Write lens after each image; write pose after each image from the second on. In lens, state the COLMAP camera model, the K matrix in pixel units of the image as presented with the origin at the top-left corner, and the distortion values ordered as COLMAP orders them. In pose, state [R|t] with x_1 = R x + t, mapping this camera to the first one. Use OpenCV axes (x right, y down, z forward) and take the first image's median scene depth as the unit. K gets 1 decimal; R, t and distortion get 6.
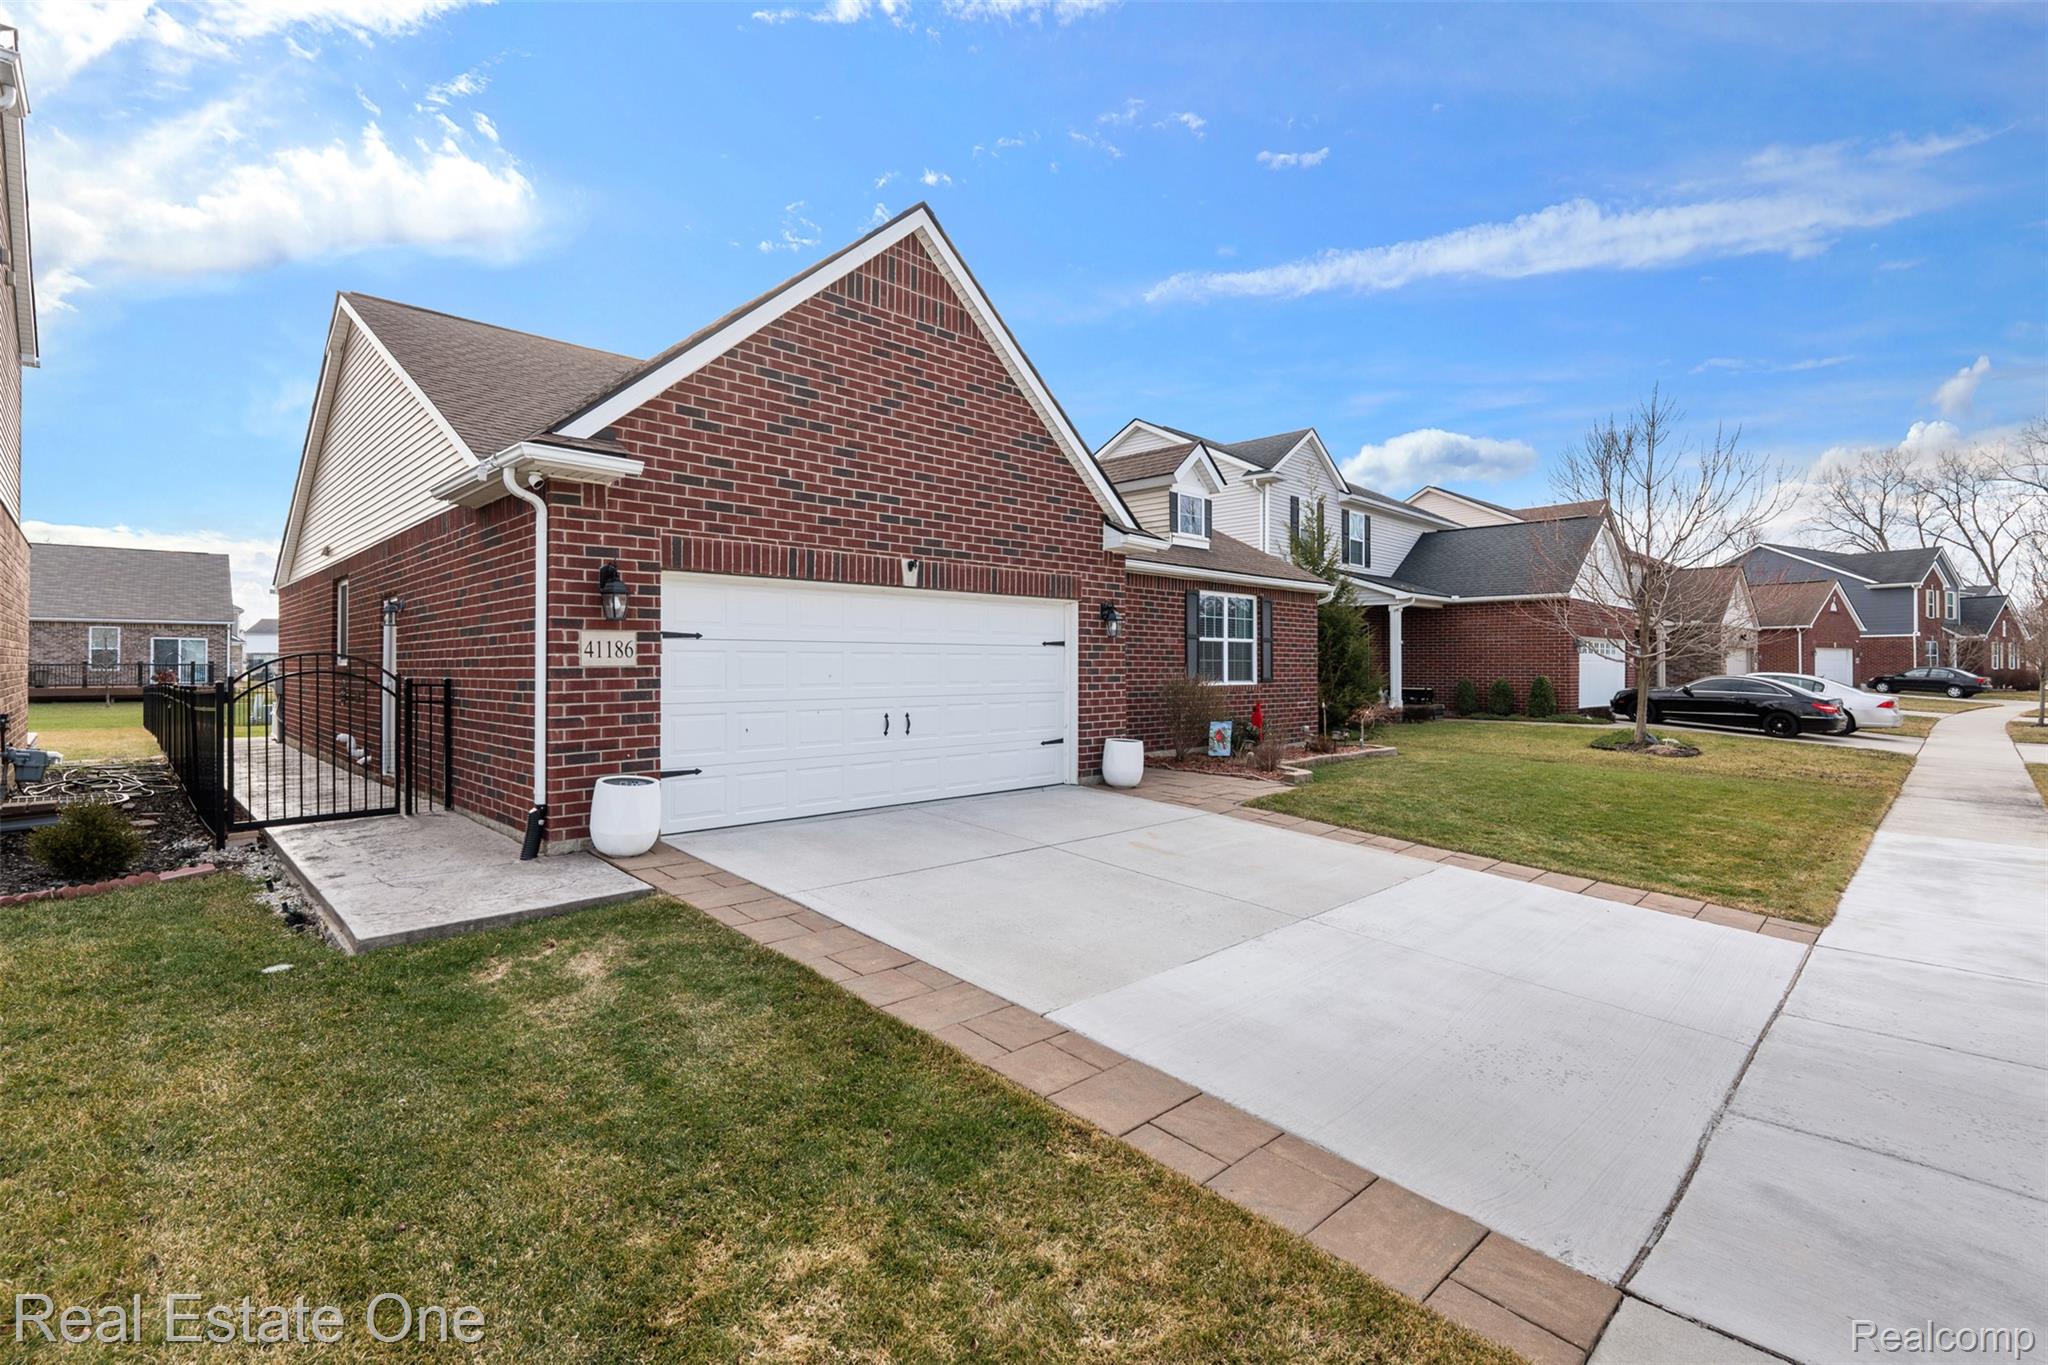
lens RADIAL K [[909.8, 0, 1055.0], [0, 909.8, 663.3], [0, 0, 1]] dist [-0.000462, 0.000020]
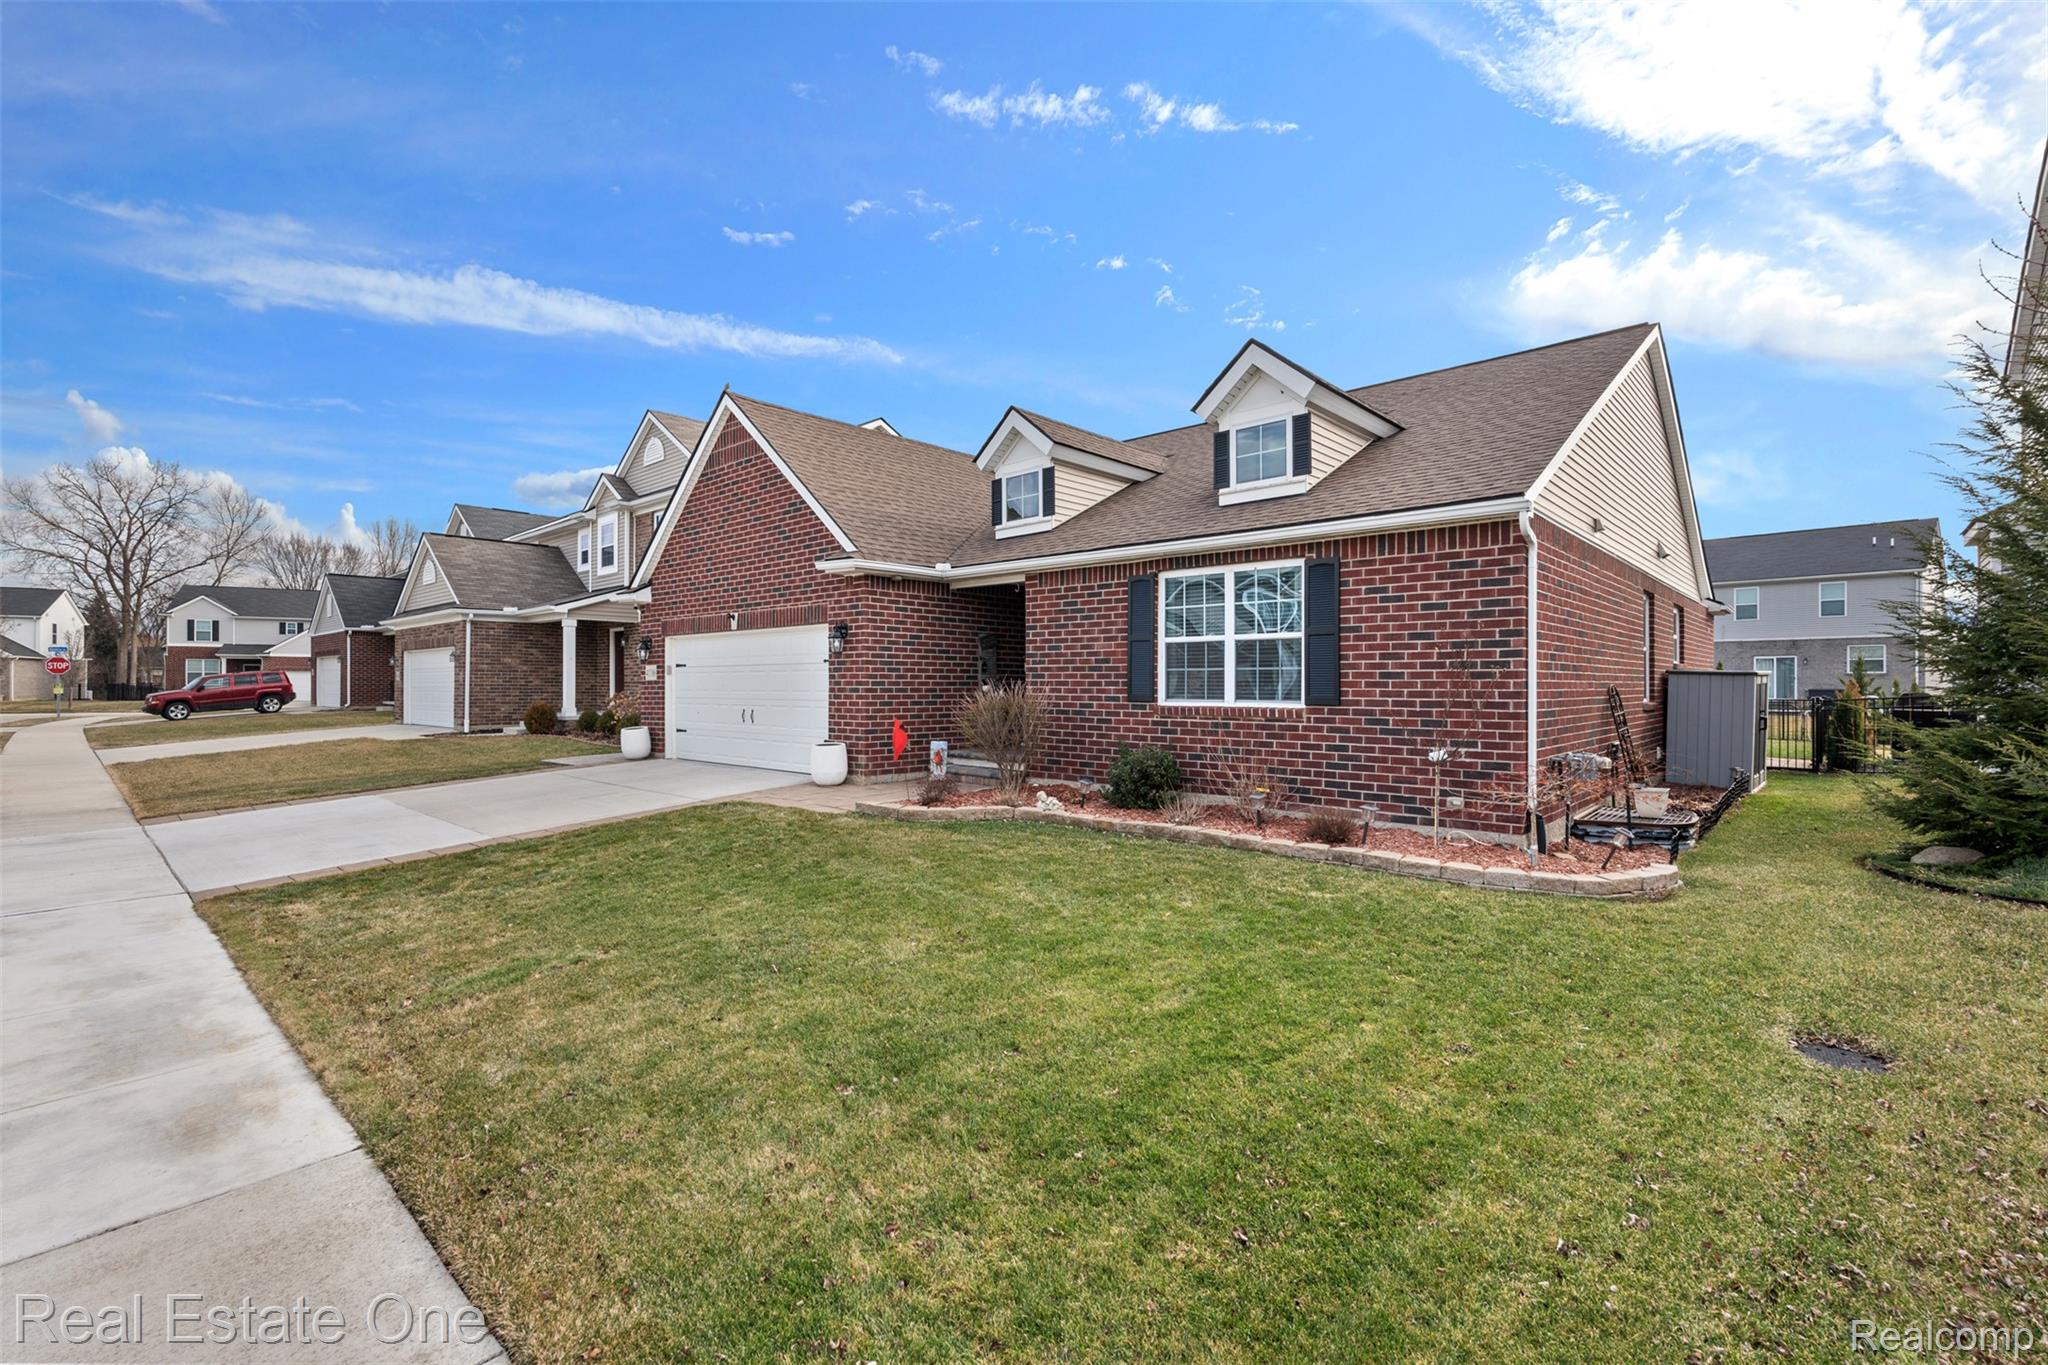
lens RADIAL K [[922.8, 0, 1059.2], [0, 922.8, 689.0], [0, 0, 1]] dist [-0.001970, 0.000163]
pose [[0.049539, 0.004964, -0.998760, 1.701060], [0.003345, 0.999981, 0.005136, 0.015346], [0.998767, -0.003595, 0.049521, 1.696900]]
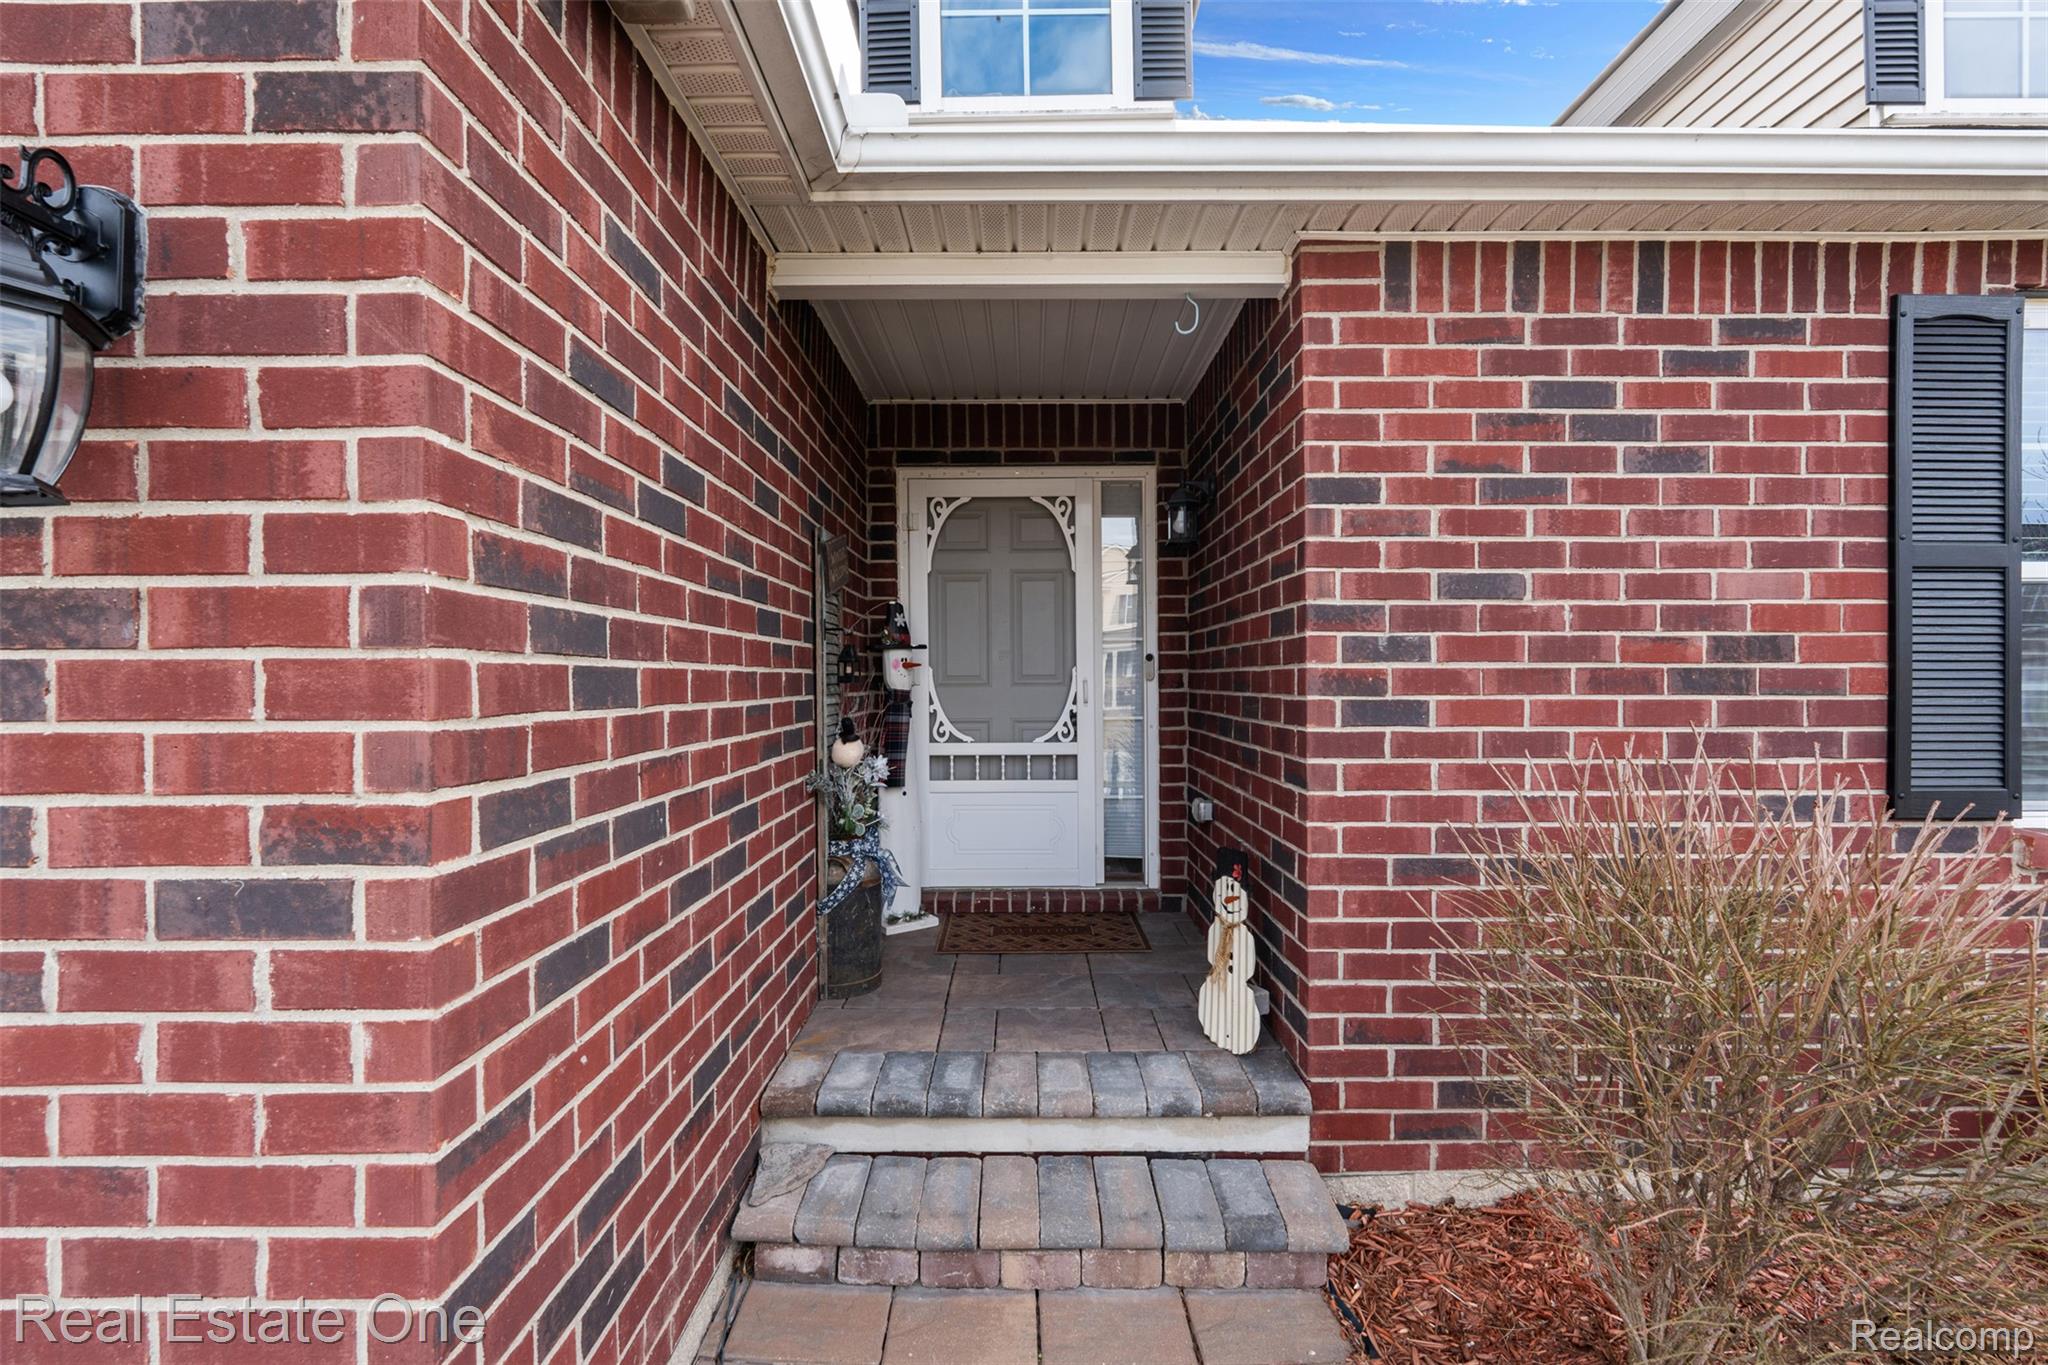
lens RADIAL K [[899.2, 0, 1024.0], [0, 899.2, 682.5], [0, 0, 1]] dist [-0.000812, -0.000029]
pose [[0.697668, 0.000082, -0.716421, 0.283753], [0.006855, 0.999953, 0.006790, -0.012964], [0.716389, -0.009648, 0.697635, 1.408403]]
